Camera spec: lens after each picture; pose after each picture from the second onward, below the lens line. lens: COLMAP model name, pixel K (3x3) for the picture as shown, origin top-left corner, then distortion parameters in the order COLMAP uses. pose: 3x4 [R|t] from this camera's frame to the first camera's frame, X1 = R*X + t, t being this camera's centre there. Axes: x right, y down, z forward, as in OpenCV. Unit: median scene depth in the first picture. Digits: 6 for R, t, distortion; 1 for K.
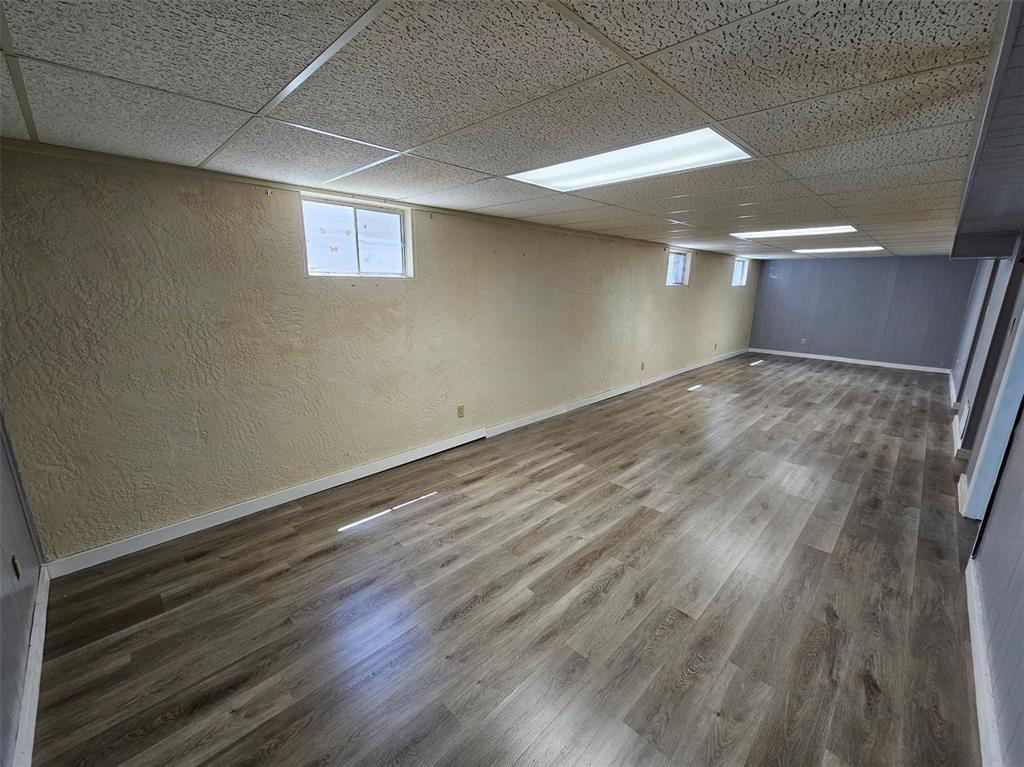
lens RADIAL K [[420.7, 0, 499.4], [0, 420.7, 398.0], [0, 0, 1]] dist [-0.000885, 0.001584]
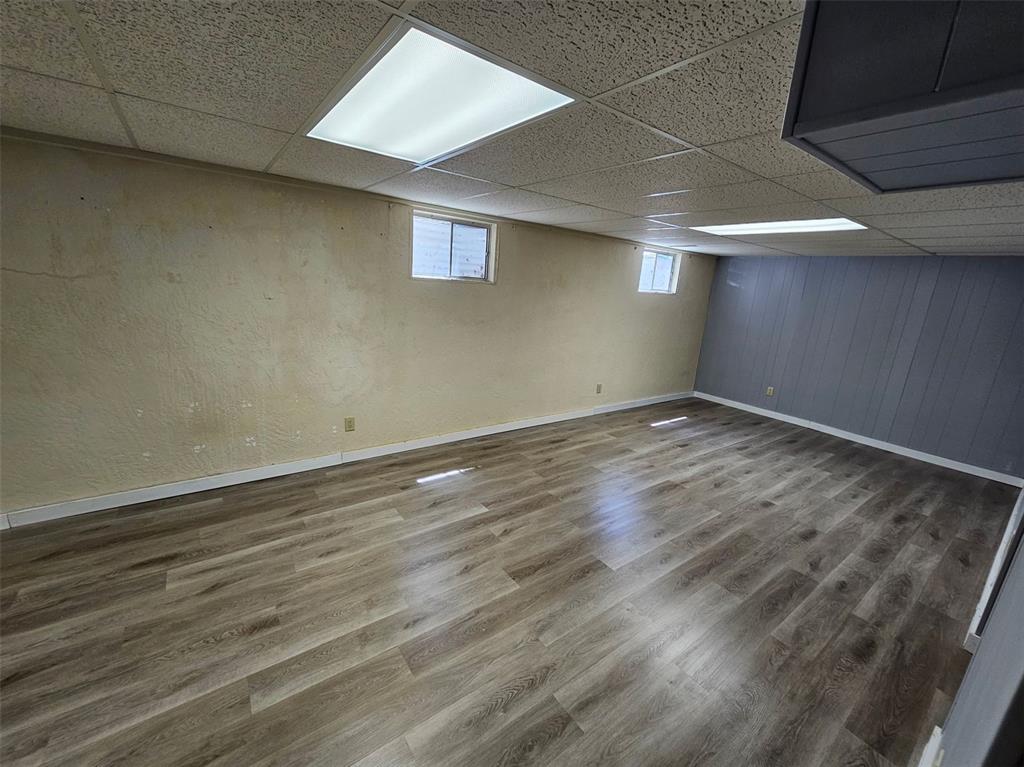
lens RADIAL K [[420.7, 0, 514.3], [0, 420.7, 386.2], [0, 0, 1]] dist [-0.000885, 0.001584]
pose [[0.988747, 0.089040, -0.120217, 0.670836], [-0.092481, 0.995441, -0.023349, -0.144542], [0.117590, 0.034204, 0.992473, 0.549523]]
